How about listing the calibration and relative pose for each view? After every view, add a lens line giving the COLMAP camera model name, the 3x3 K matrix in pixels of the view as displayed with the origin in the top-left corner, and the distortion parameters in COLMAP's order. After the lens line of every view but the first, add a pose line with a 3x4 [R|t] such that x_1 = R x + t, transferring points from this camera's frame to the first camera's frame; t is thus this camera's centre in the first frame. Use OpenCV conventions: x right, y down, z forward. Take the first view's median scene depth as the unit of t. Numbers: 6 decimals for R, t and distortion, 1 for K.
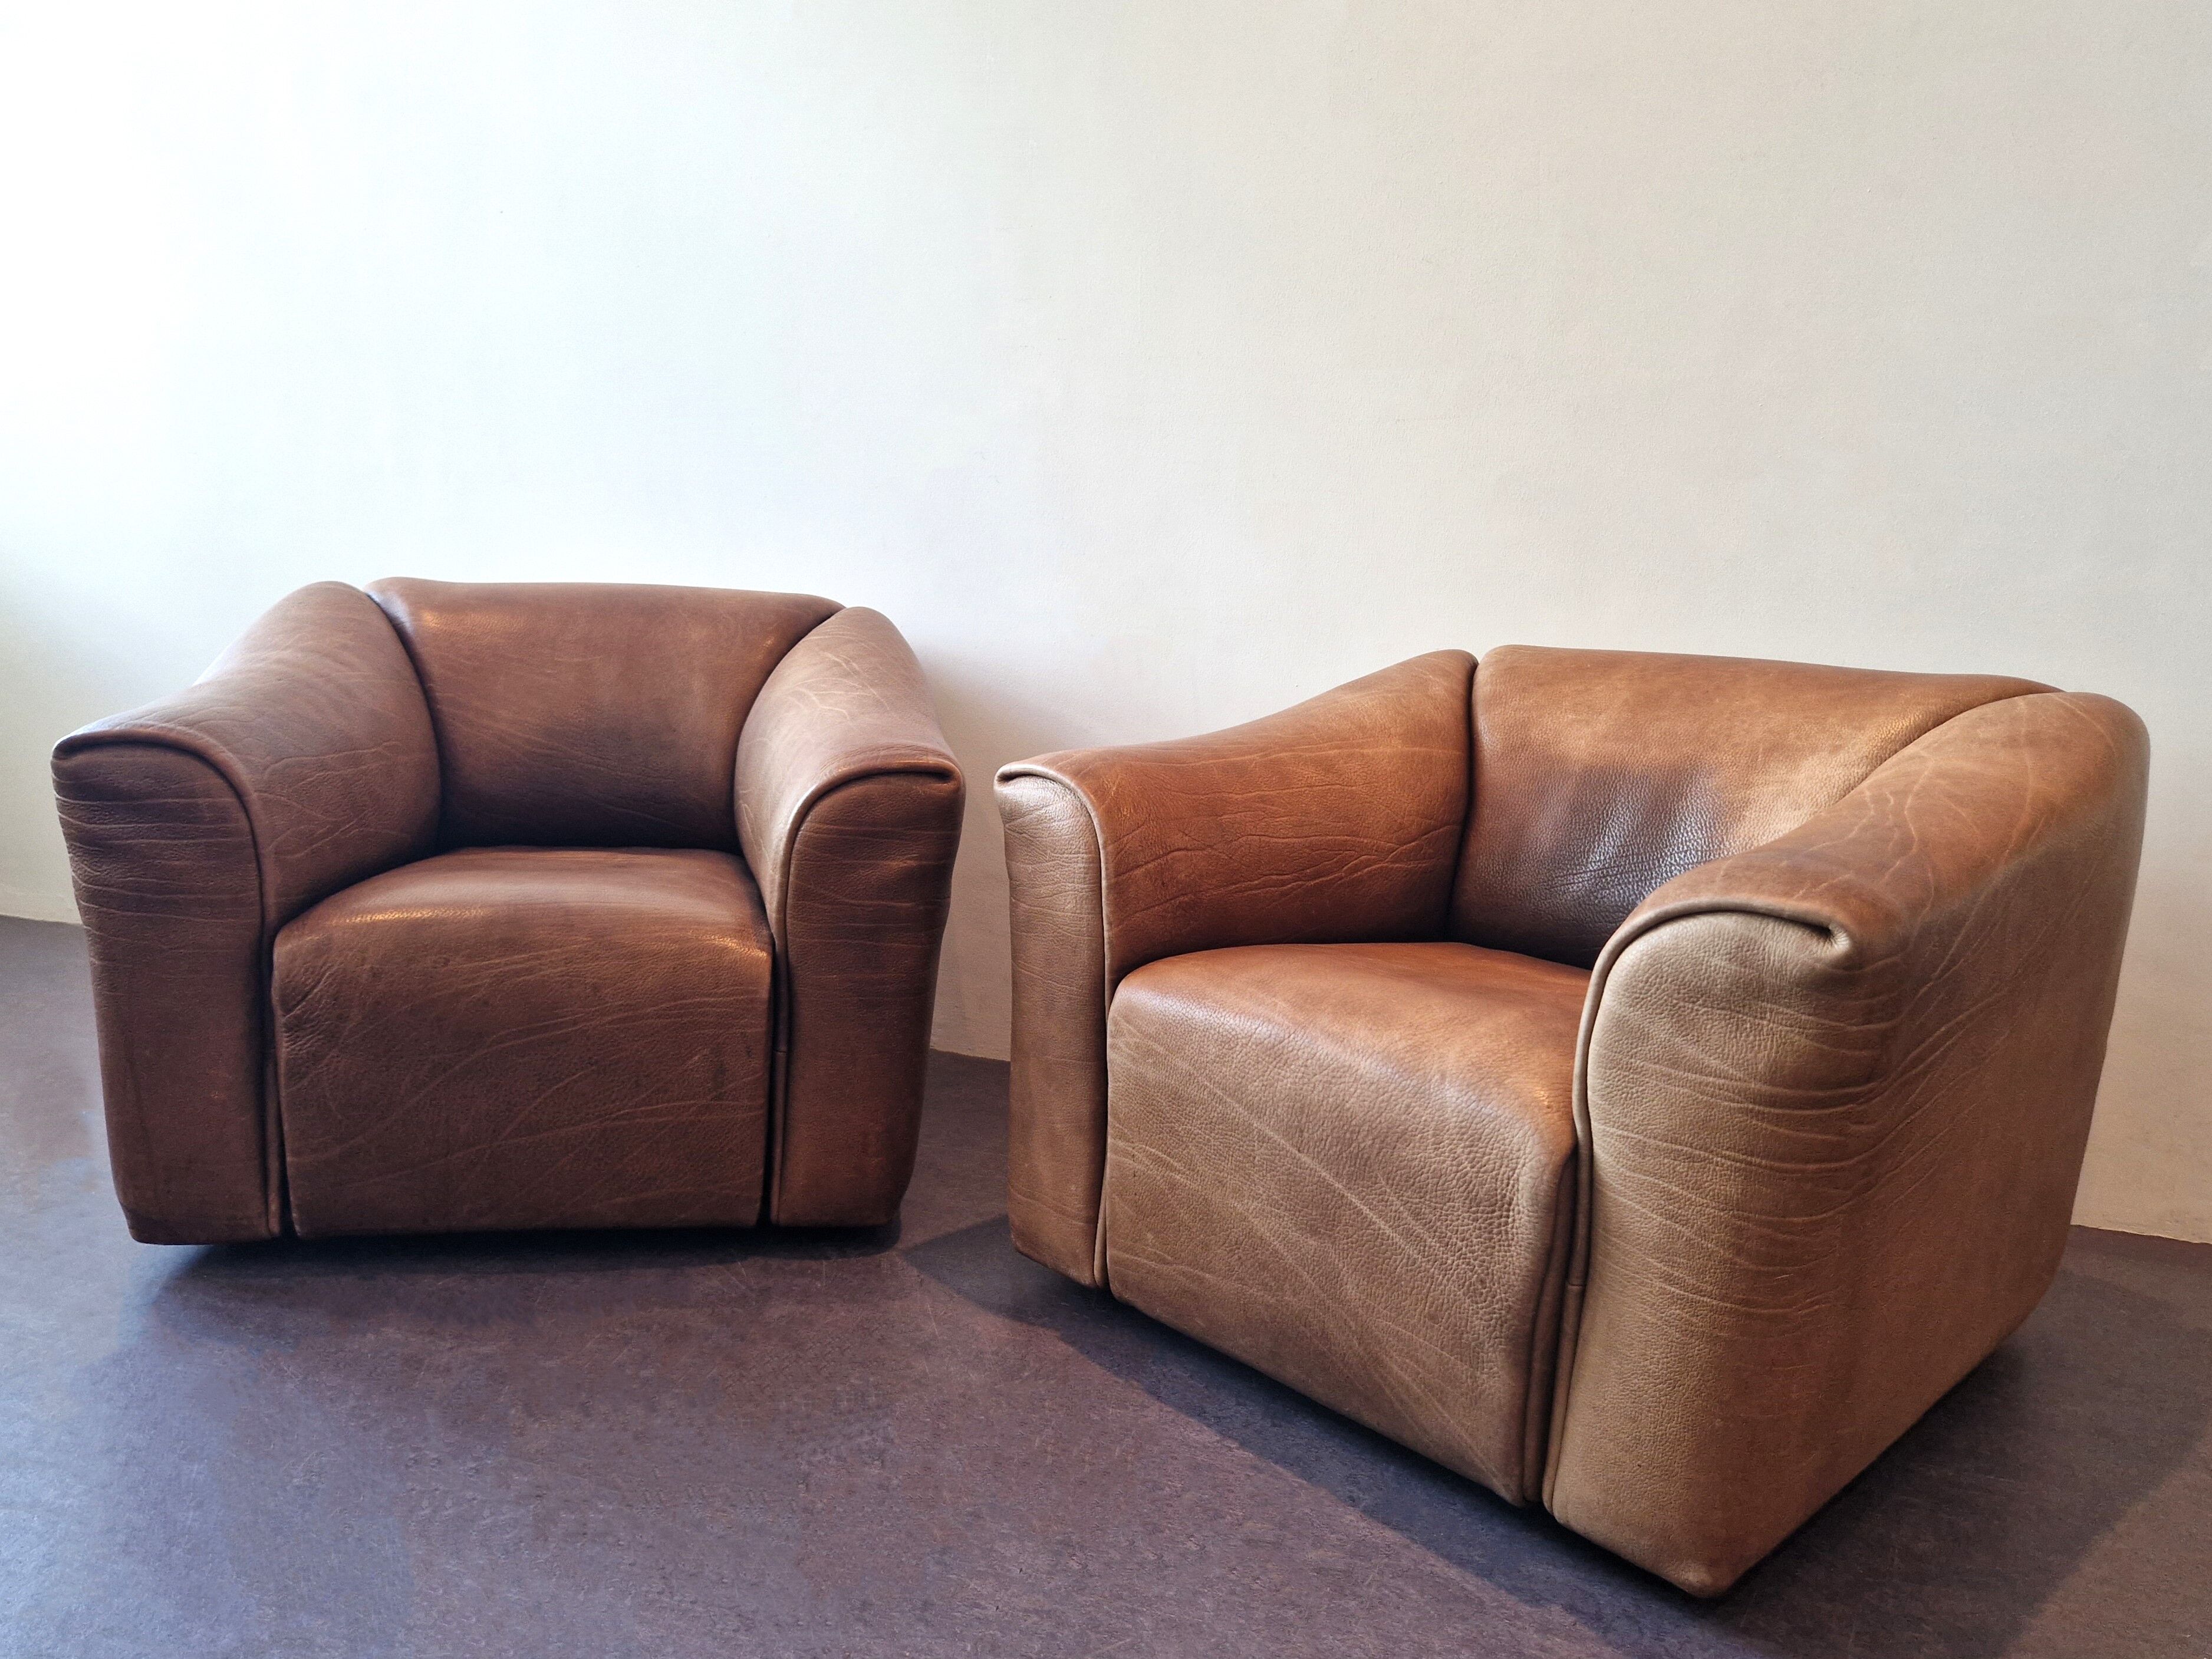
lens RADIAL K [[1492.1, 0, 1022.1], [0, 1492.1, 832.7], [0, 0, 1]] dist [-0.000269, -0.006681]
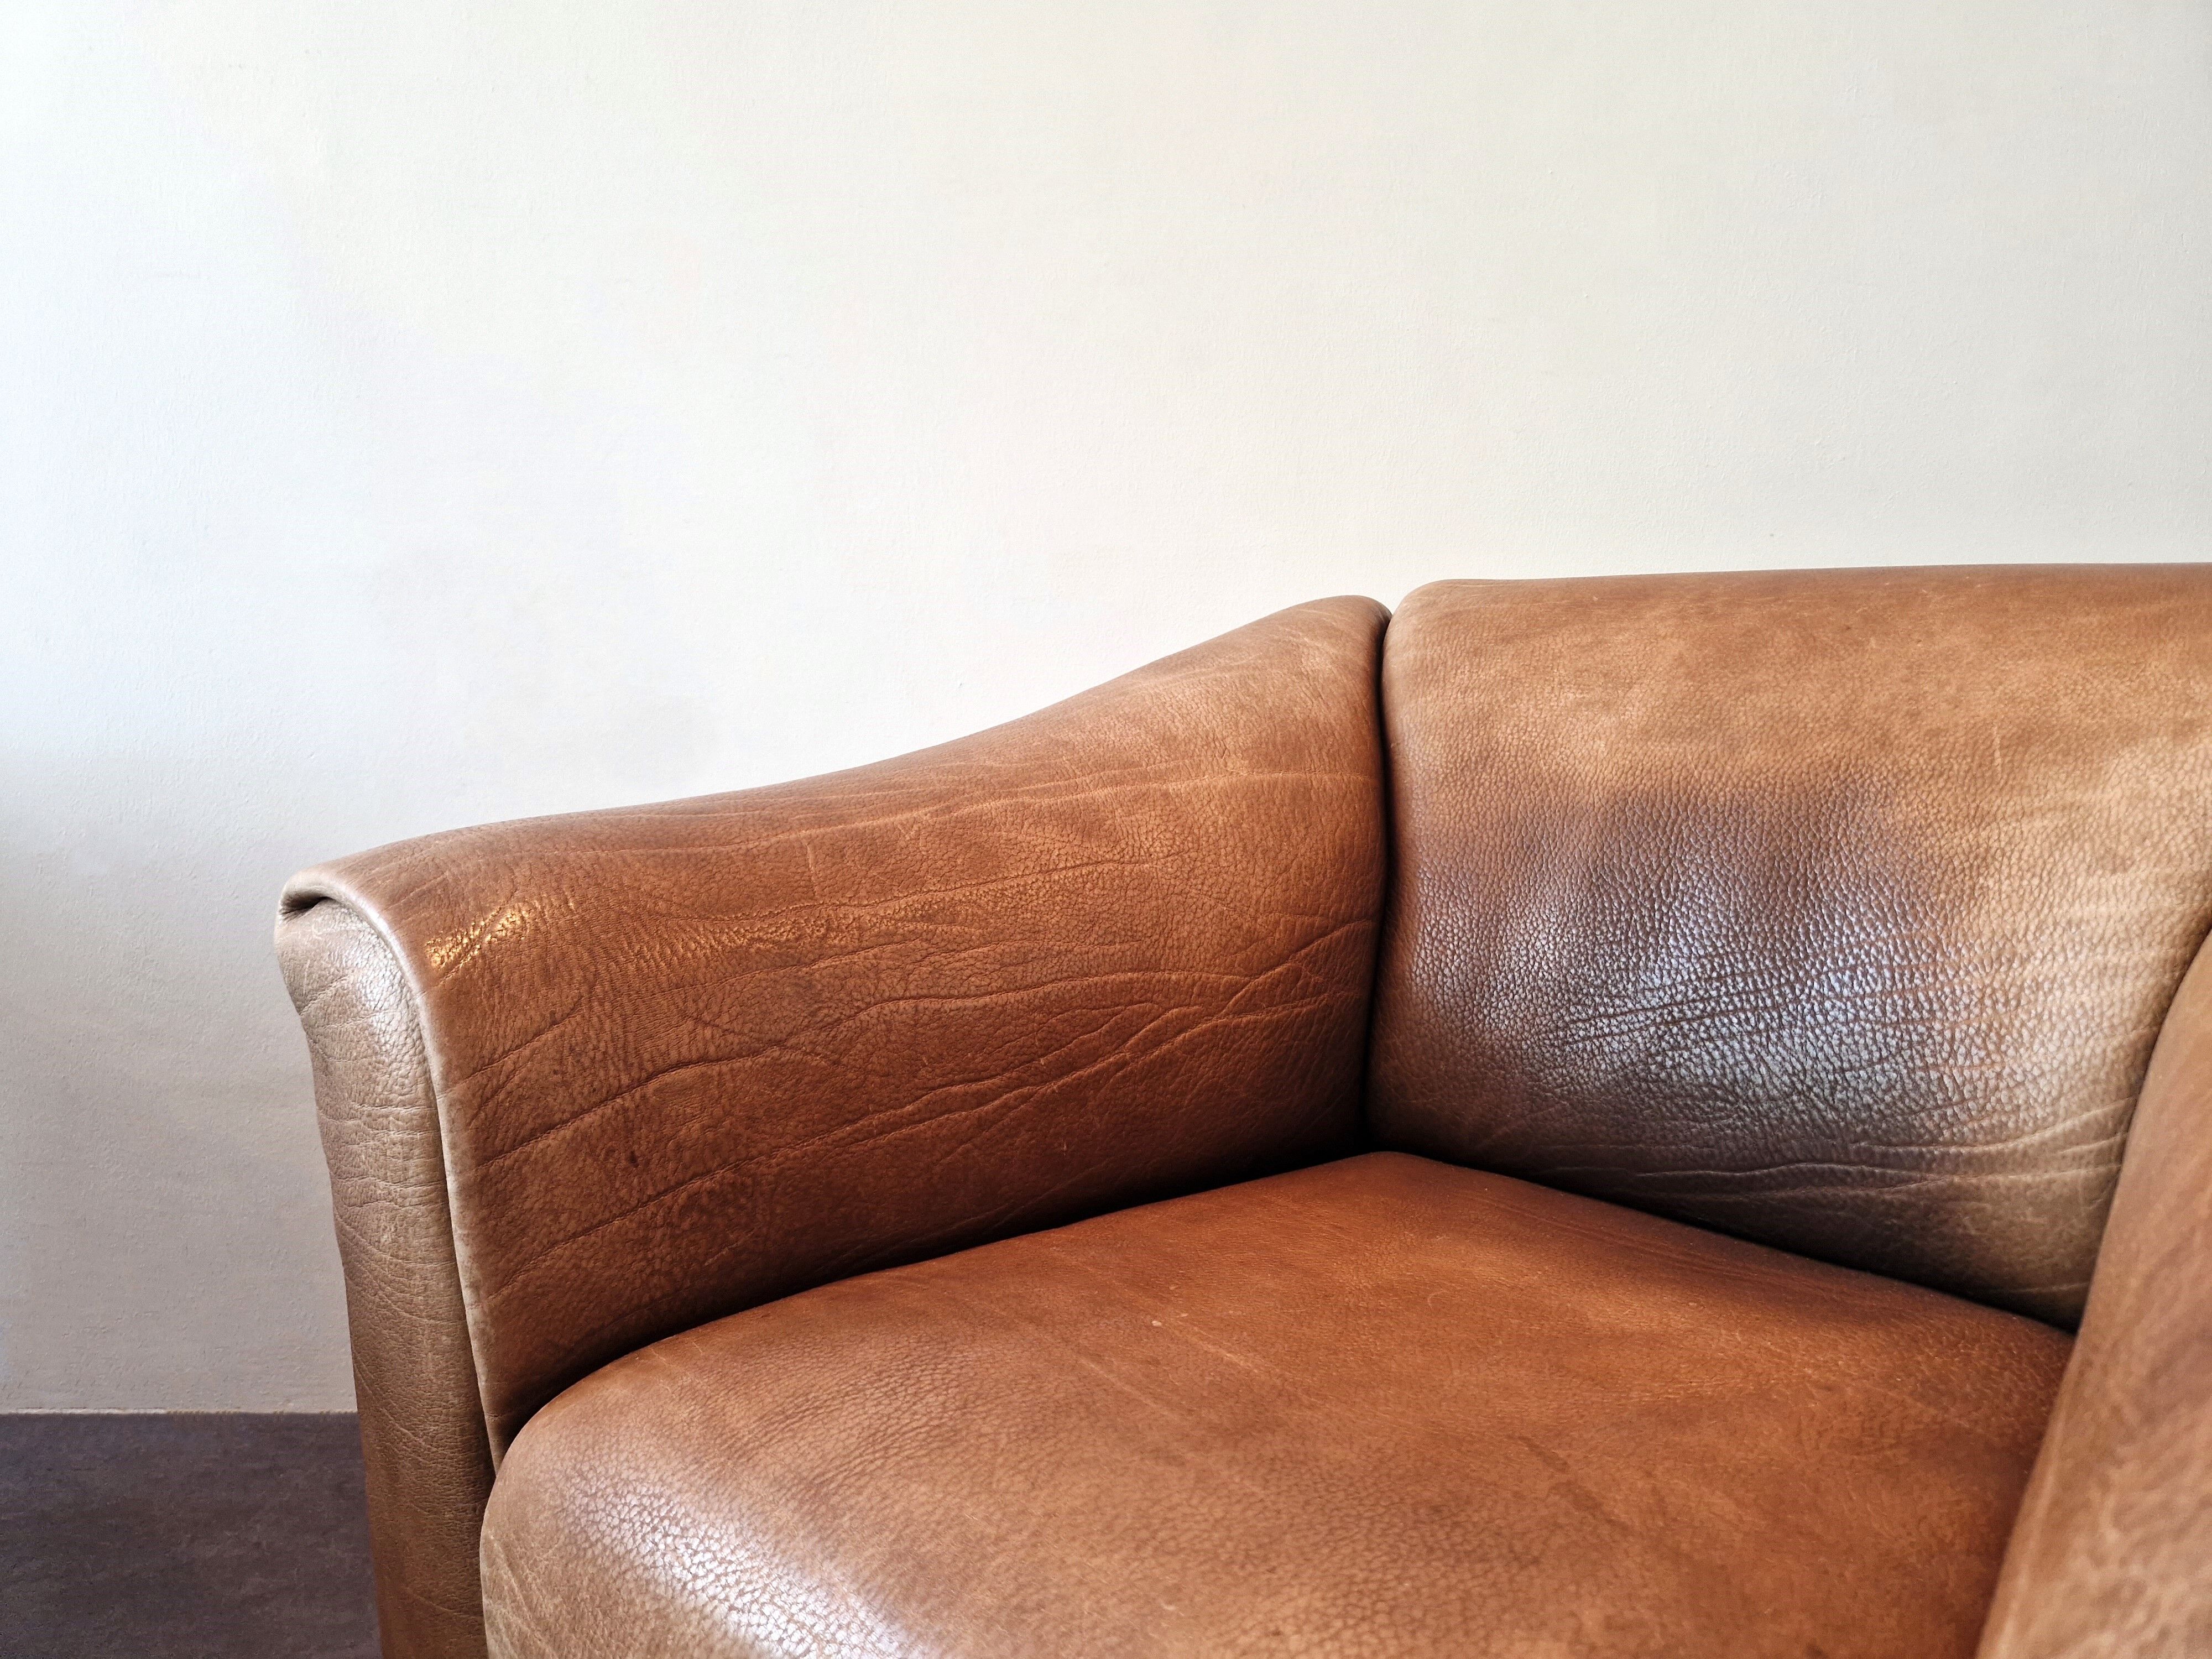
lens RADIAL K [[1398.5, 0, 1055.5], [0, 1398.5, 821.6], [0, 0, 1]] dist [0.005323, -0.023161]
pose [[0.997285, -0.057960, 0.045434, 0.189506], [0.058964, 0.998038, -0.021071, -0.039868], [-0.044124, 0.023692, 0.998745, 0.602457]]
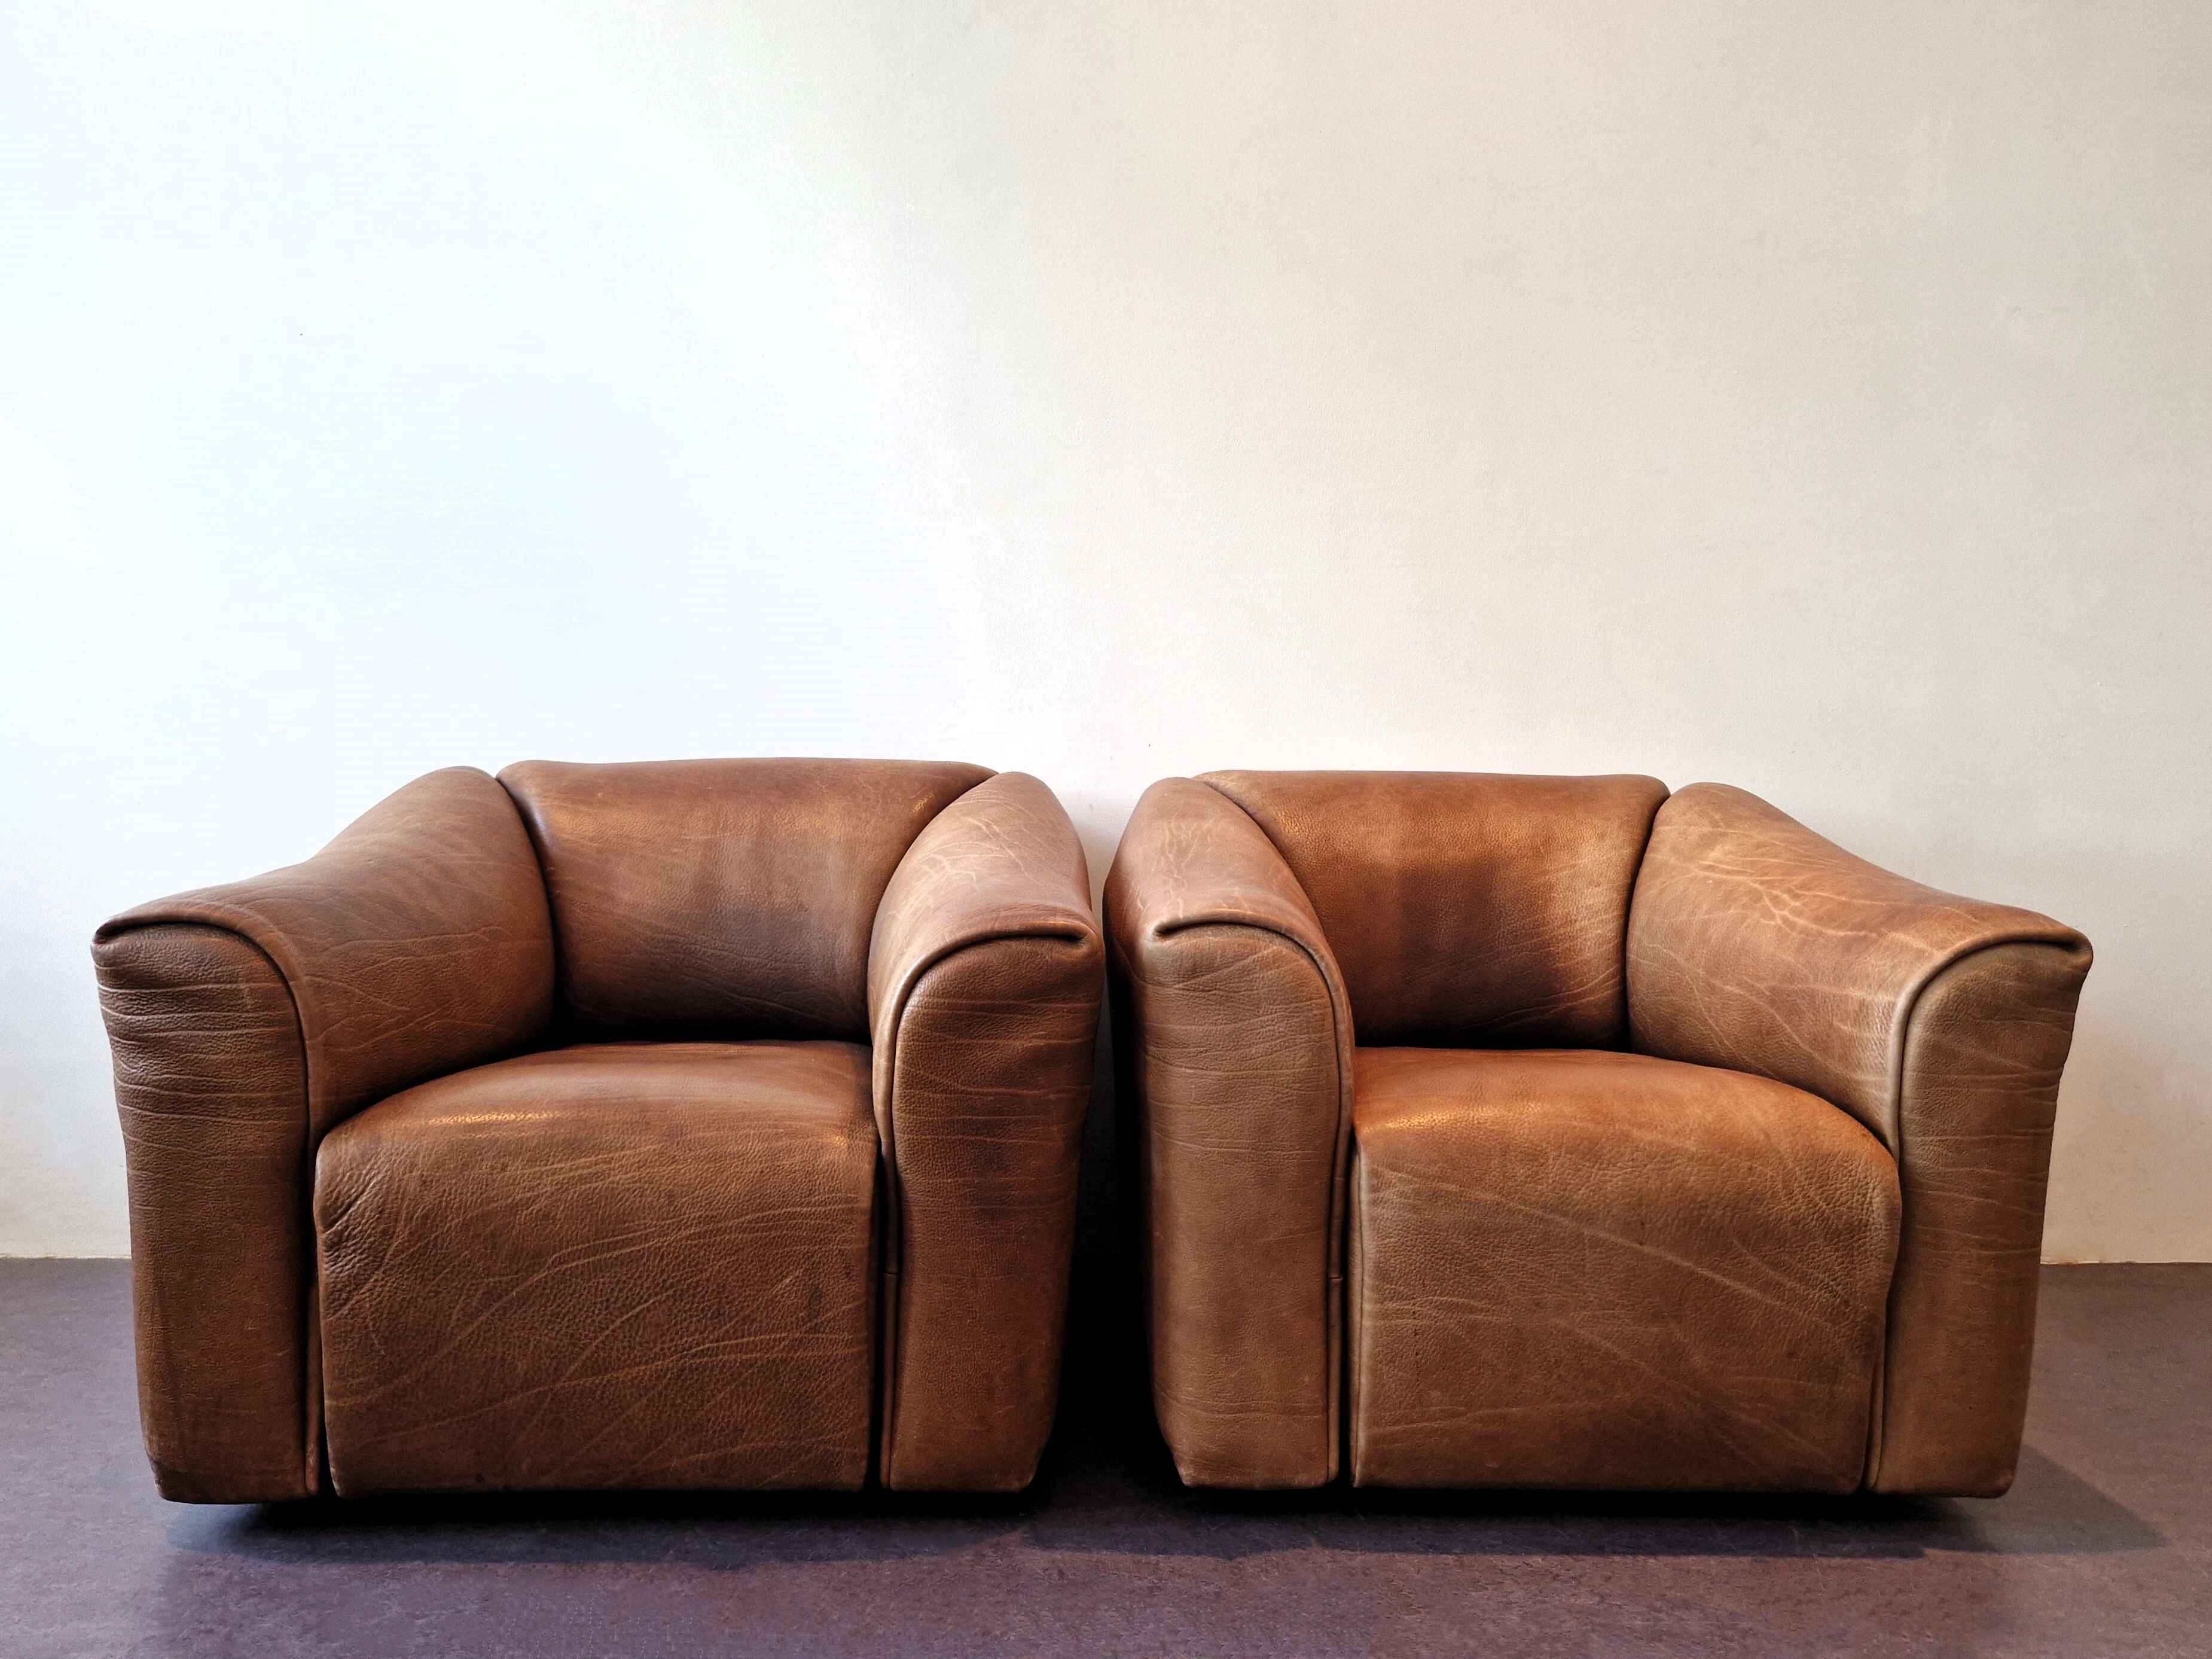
lens RADIAL K [[1492.2, 0, 1022.1], [0, 1492.2, 832.7], [0, 0, 1]] dist [-0.000269, -0.006681]
pose [[0.694496, -0.060485, 0.716950, -0.702416], [0.133407, 0.990007, -0.045707, -0.065972], [-0.707021, 0.127389, 0.695625, 0.460644]]
